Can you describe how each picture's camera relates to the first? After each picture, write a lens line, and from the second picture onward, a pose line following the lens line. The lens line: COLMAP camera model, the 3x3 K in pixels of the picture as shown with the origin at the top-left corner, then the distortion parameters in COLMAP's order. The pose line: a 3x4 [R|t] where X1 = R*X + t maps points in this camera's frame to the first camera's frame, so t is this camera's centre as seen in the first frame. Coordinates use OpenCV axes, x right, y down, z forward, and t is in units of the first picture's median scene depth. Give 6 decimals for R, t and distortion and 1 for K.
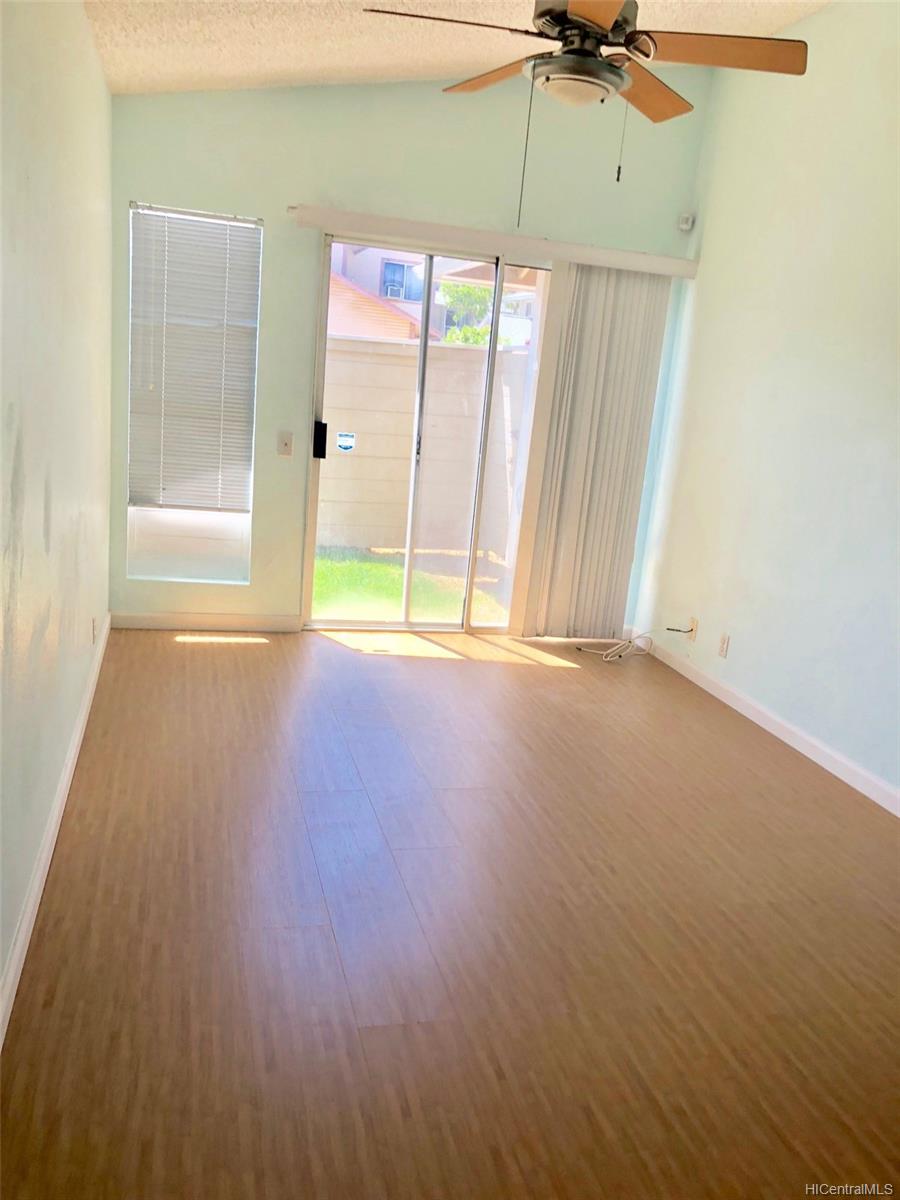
lens RADIAL K [[994.2, 0, 450.0], [0, 994.2, 600.0], [0, 0, 1]] dist [0.152130, -0.122591]
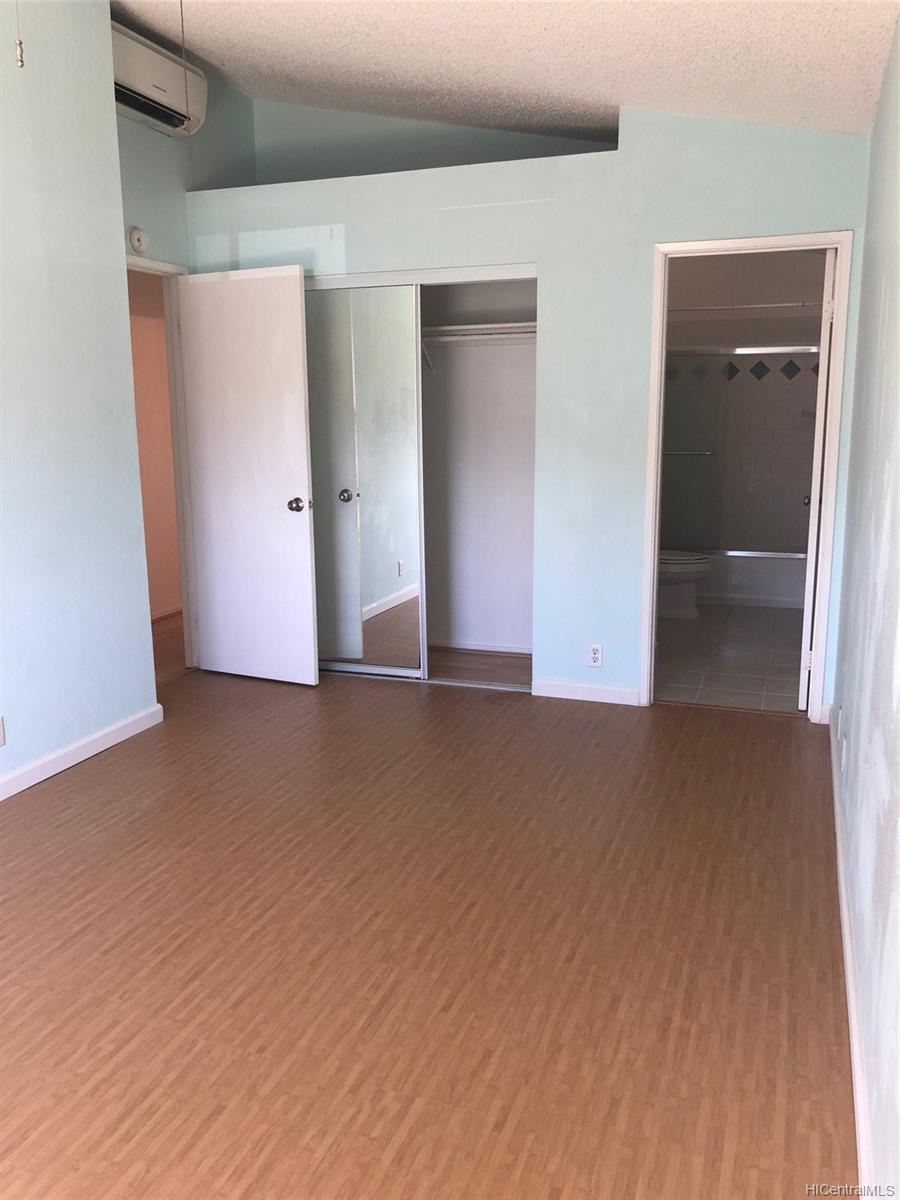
lens RADIAL K [[994.2, 0, 450.0], [0, 994.2, 600.0], [0, 0, 1]] dist [0.152130, -0.122591]
pose [[-0.823475, -0.187553, 0.535455, -0.522453], [0.036798, 0.924136, 0.380287, -0.400266], [-0.566158, 0.332861, -0.754102, 1.744137]]
